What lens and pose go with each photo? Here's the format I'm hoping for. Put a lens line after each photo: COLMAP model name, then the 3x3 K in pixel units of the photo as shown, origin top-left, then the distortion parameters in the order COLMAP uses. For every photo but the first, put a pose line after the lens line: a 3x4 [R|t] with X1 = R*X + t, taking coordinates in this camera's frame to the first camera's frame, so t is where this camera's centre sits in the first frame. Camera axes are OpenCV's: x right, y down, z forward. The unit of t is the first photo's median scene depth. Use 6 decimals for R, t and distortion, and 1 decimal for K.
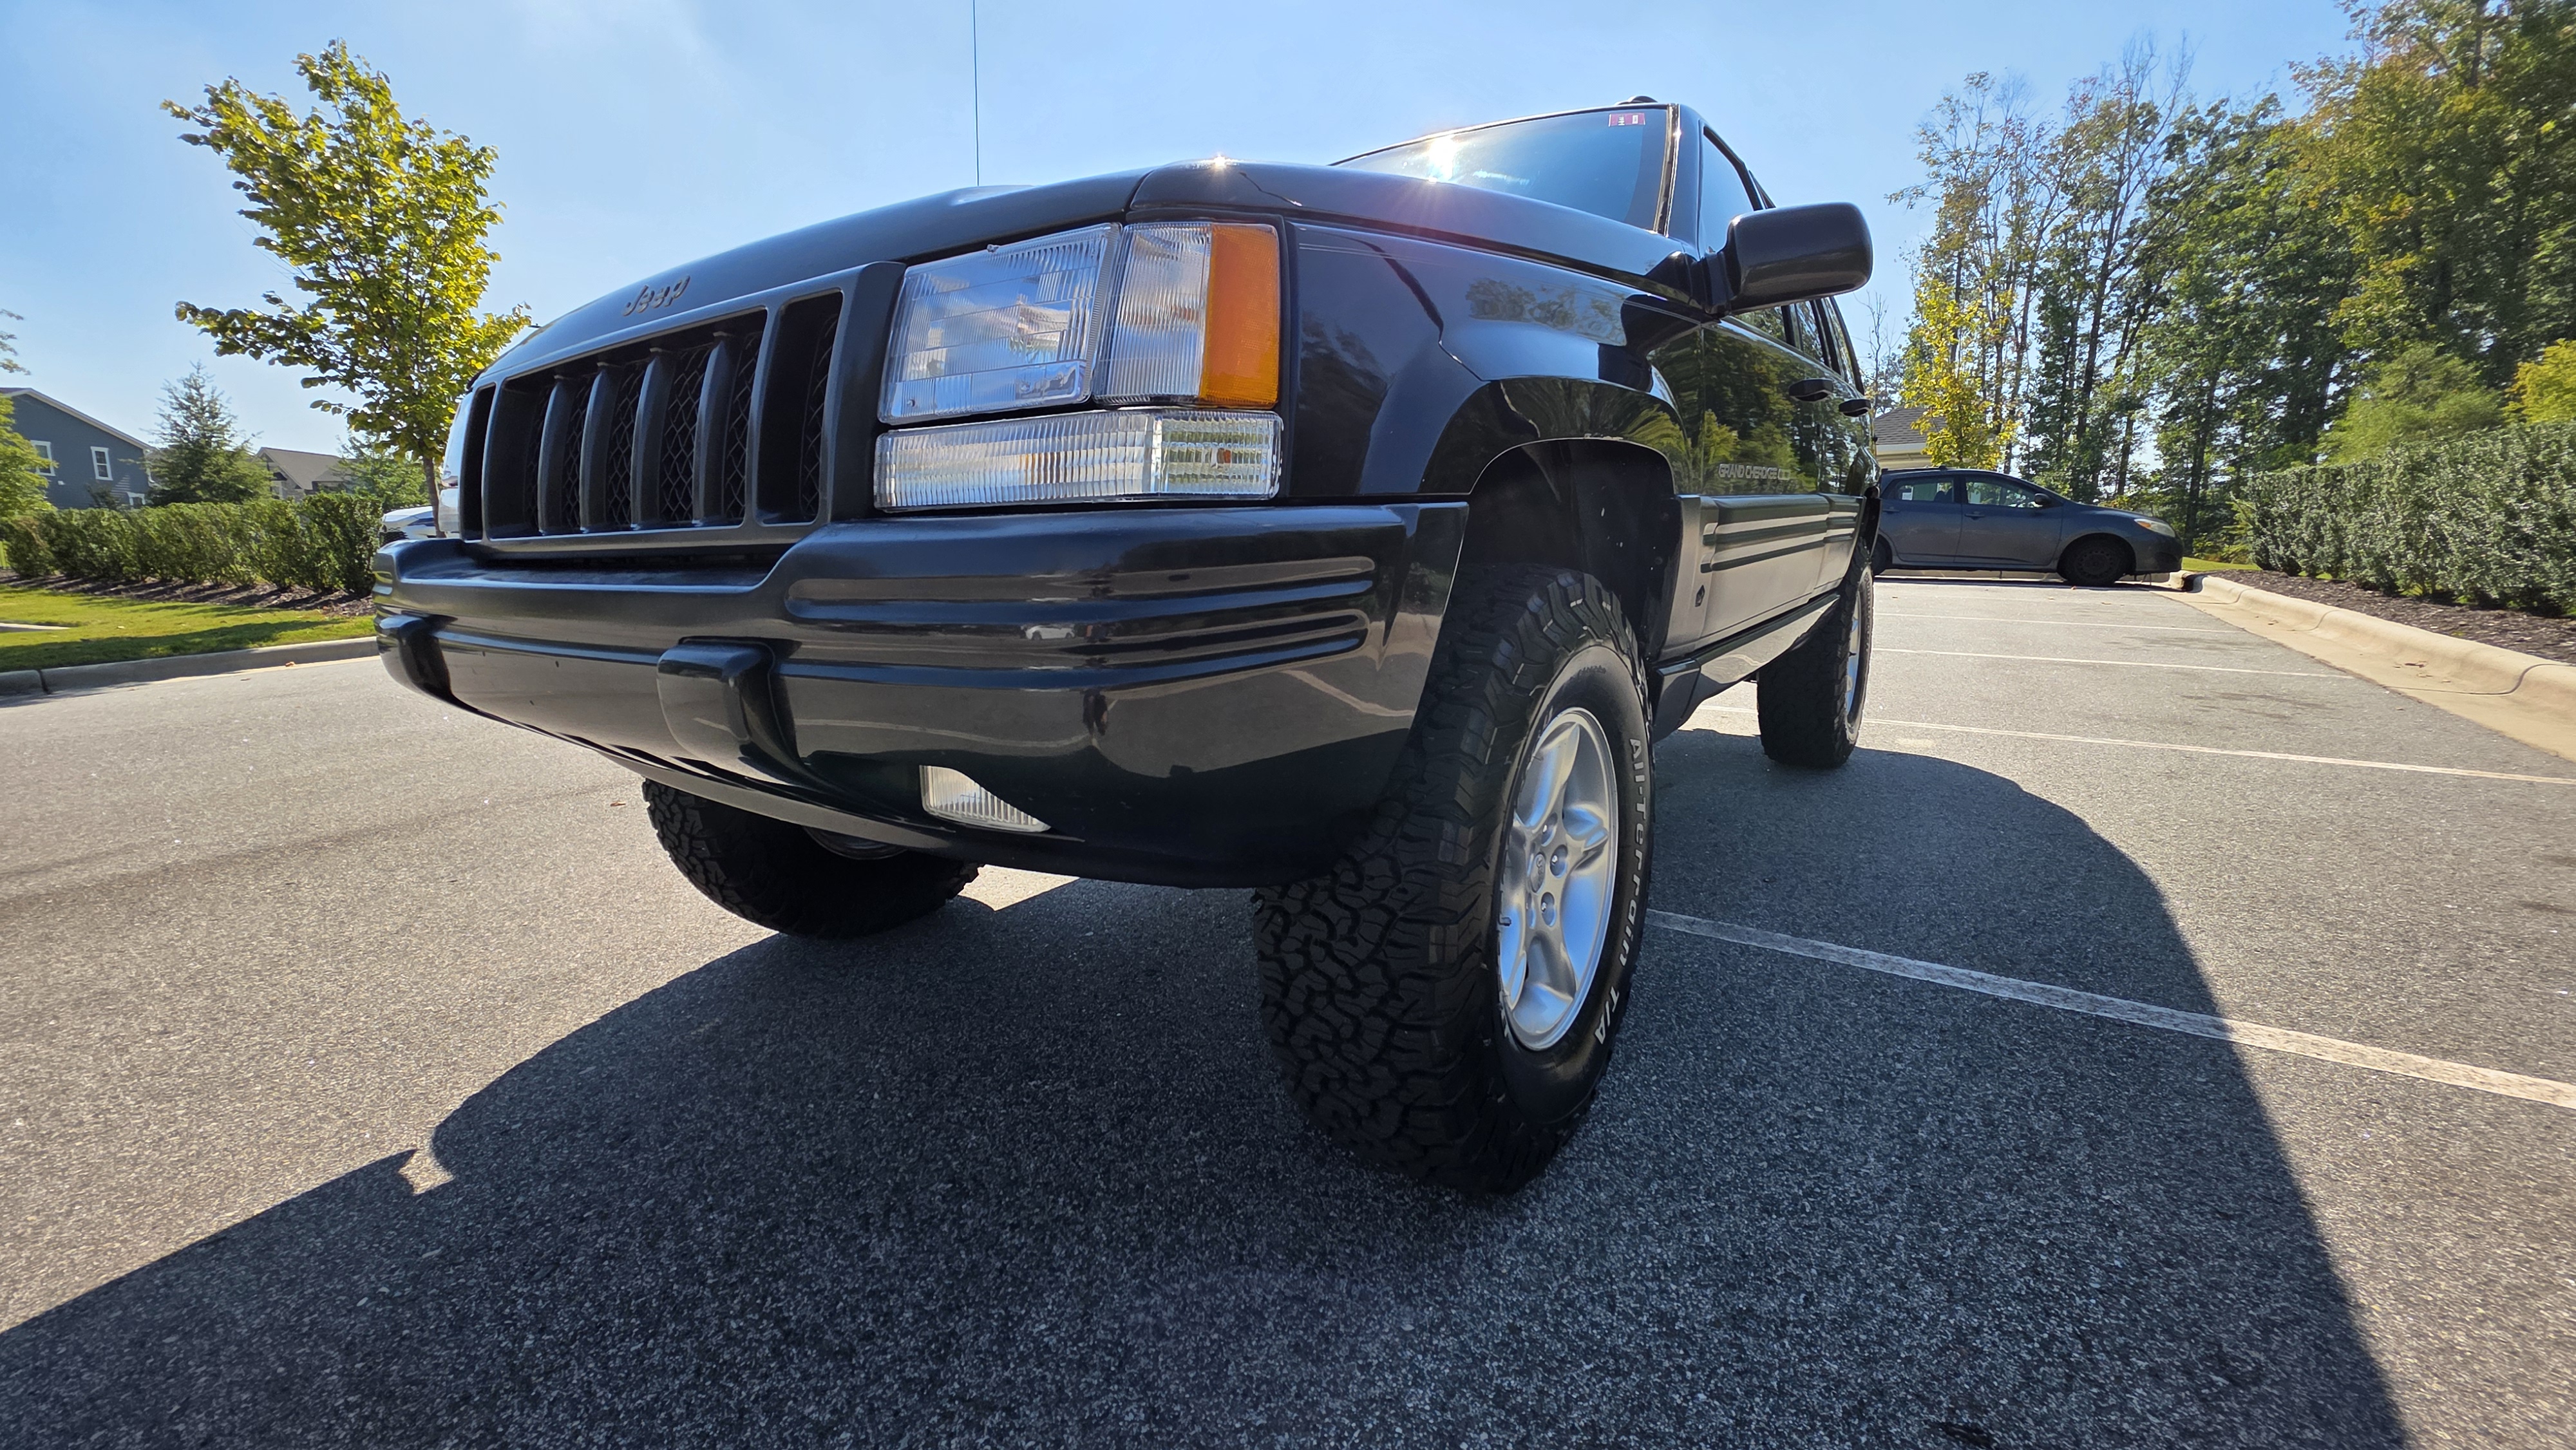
lens RADIAL K [[1029.5, 0, 1284.4], [0, 1029.5, 712.4], [0, 0, 1]] dist [0.004361, 0.000392]
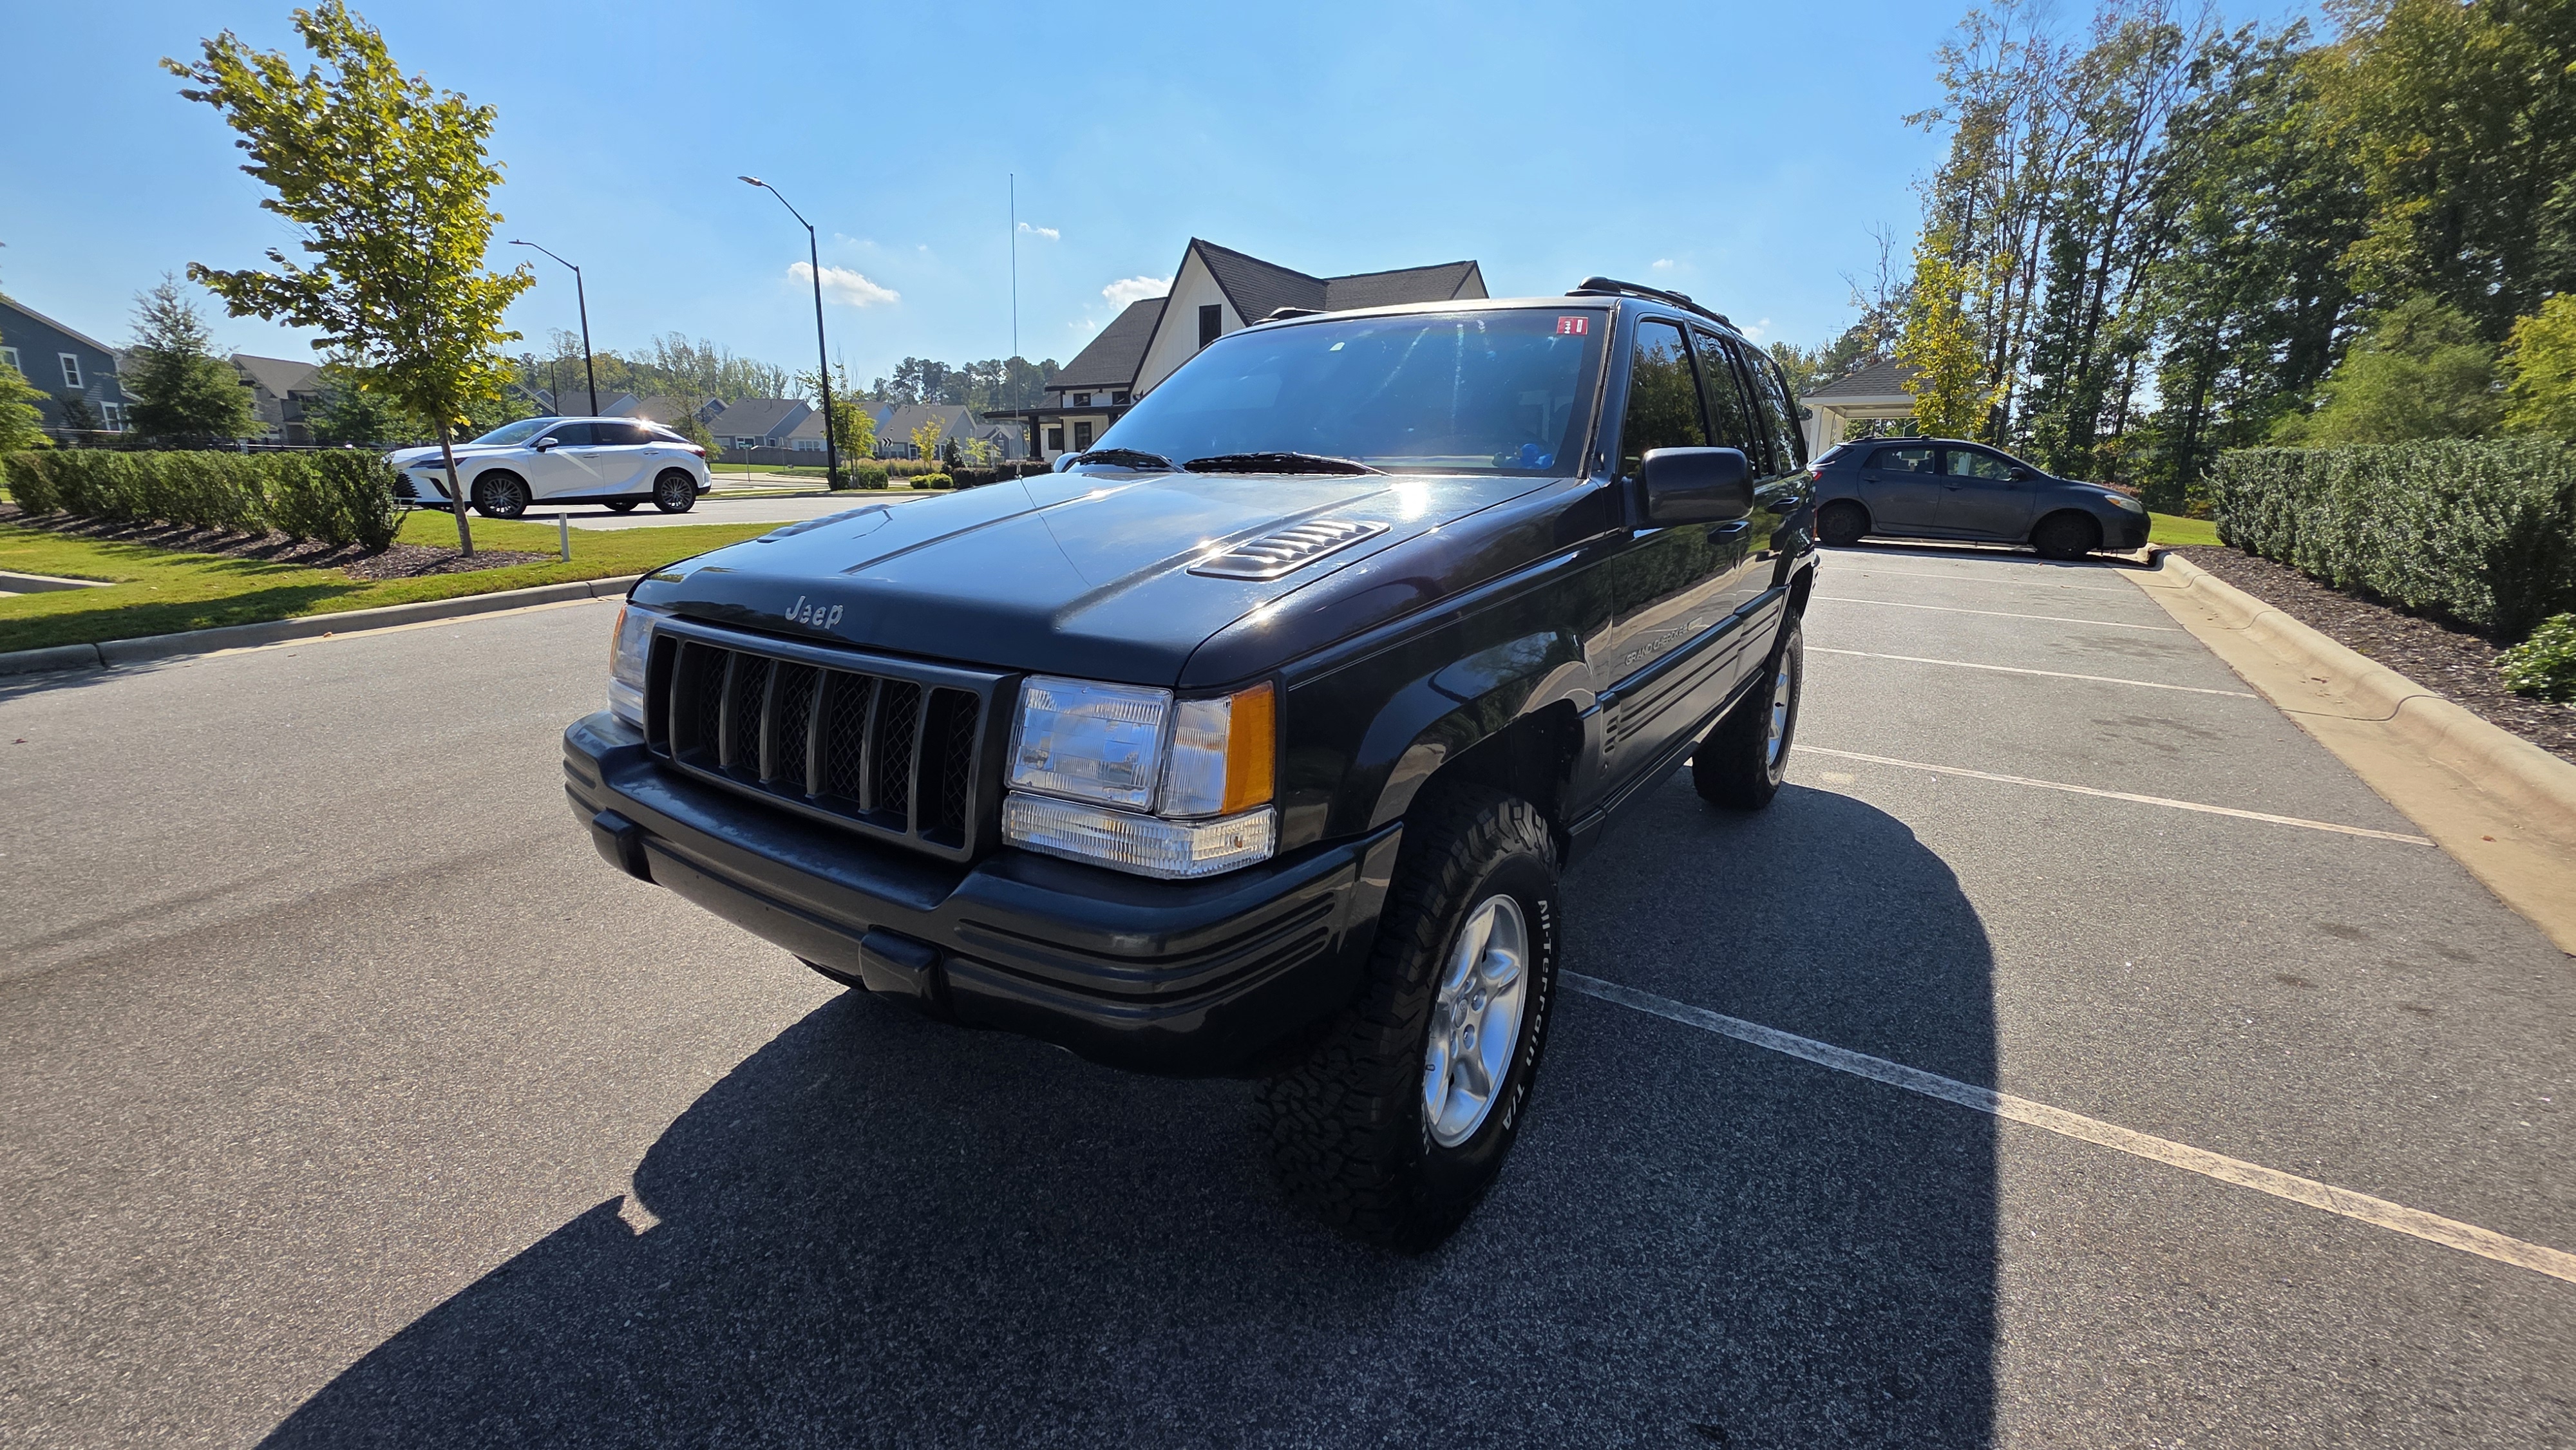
lens RADIAL K [[1028.8, 0, 1284.9], [0, 1028.8, 710.8], [0, 0, 1]] dist [0.004581, -0.000186]
pose [[0.999881, 0.012933, 0.008441, -0.001774], [-0.013518, 0.997212, 0.073391, -0.280248], [-0.007468, -0.073496, 0.997268, -0.263479]]
